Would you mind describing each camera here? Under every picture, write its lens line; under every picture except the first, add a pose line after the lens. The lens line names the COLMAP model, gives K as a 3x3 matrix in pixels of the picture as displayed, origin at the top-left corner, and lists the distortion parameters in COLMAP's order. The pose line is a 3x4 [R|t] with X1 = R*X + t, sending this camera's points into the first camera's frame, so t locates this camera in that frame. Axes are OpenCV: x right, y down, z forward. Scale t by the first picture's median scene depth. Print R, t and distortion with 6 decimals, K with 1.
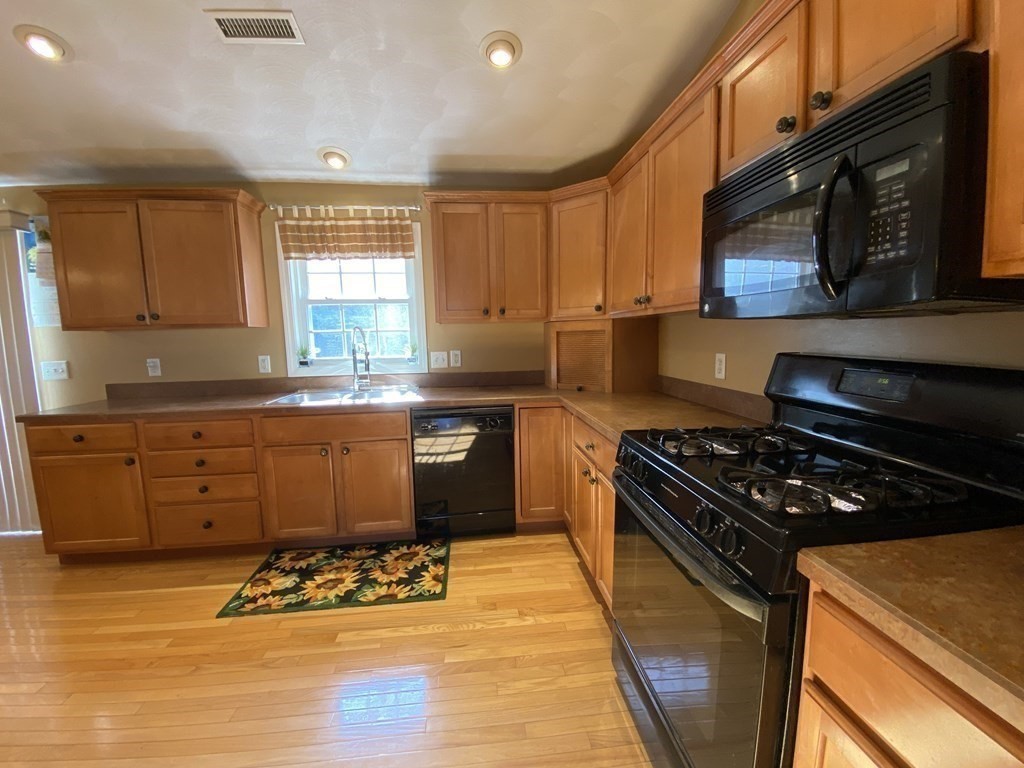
lens RADIAL K [[416.1, 0, 510.1], [0, 416.1, 384.1], [0, 0, 1]] dist [0.021425, -0.022236]
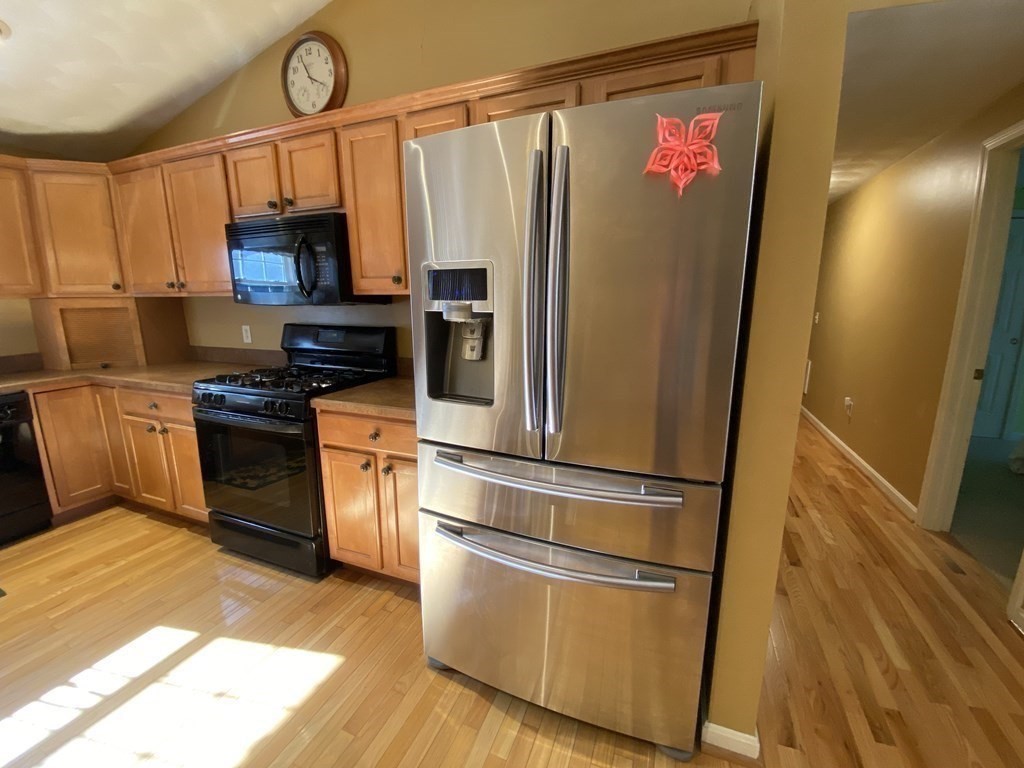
lens RADIAL K [[416.1, 0, 510.1], [0, 416.1, 384.1], [0, 0, 1]] dist [0.021425, -0.022236]
pose [[0.471522, -0.154418, 0.868229, -0.272458], [0.099603, 0.987575, 0.121551, 0.032754], [-0.876211, 0.029164, 0.481044, -0.378480]]
